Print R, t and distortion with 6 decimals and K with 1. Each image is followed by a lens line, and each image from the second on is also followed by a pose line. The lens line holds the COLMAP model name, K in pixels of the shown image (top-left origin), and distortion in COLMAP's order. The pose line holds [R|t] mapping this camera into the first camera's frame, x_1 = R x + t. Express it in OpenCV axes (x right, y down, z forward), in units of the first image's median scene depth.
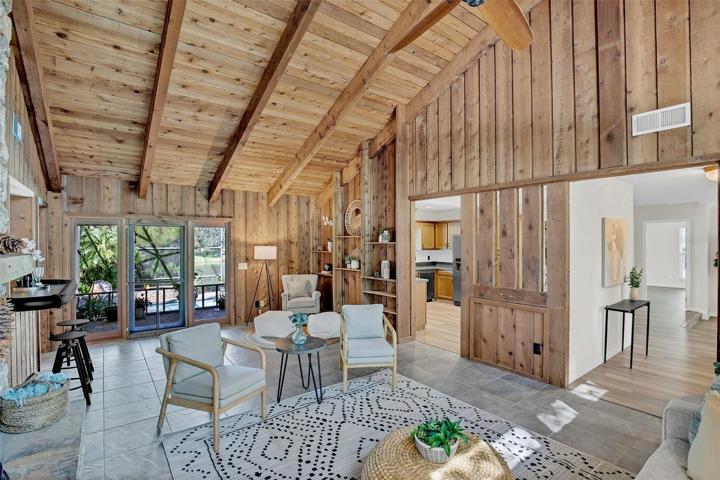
lens RADIAL K [[339.3, 0, 361.0], [0, 339.3, 240.2], [0, 0, 1]] dist [-0.021322, 0.000765]
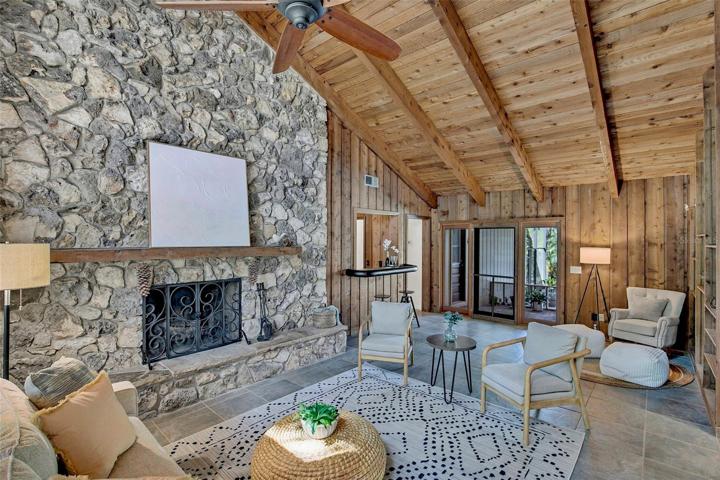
lens RADIAL K [[339.3, 0, 361.0], [0, 339.3, 240.2], [0, 0, 1]] dist [-0.021322, 0.000765]
pose [[0.195479, 0.002394, -0.980705, 0.699262], [-0.000947, 0.999997, 0.002252, -0.004456], [0.980708, 0.000488, 0.195480, 0.472627]]
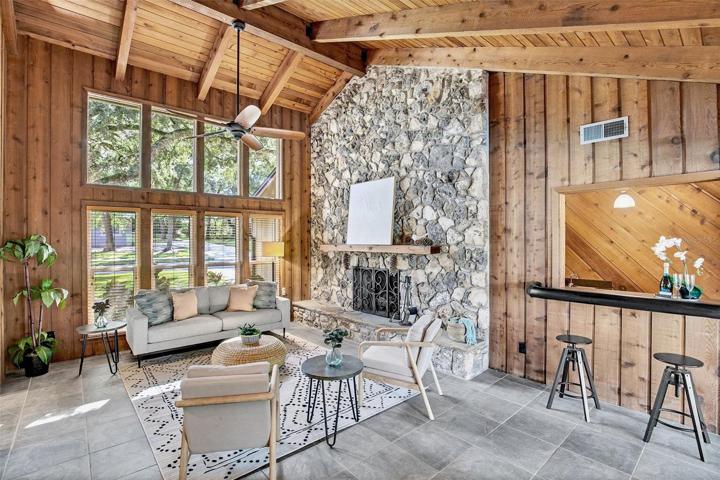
lens RADIAL K [[339.3, 0, 361.0], [0, 339.3, 240.2], [0, 0, 1]] dist [-0.021322, 0.000765]
pose [[-0.997557, 0.006543, -0.069545, -0.170808], [0.006568, 0.999978, -0.000125, -0.002269], [0.069543, -0.000581, -0.997579, 1.642537]]
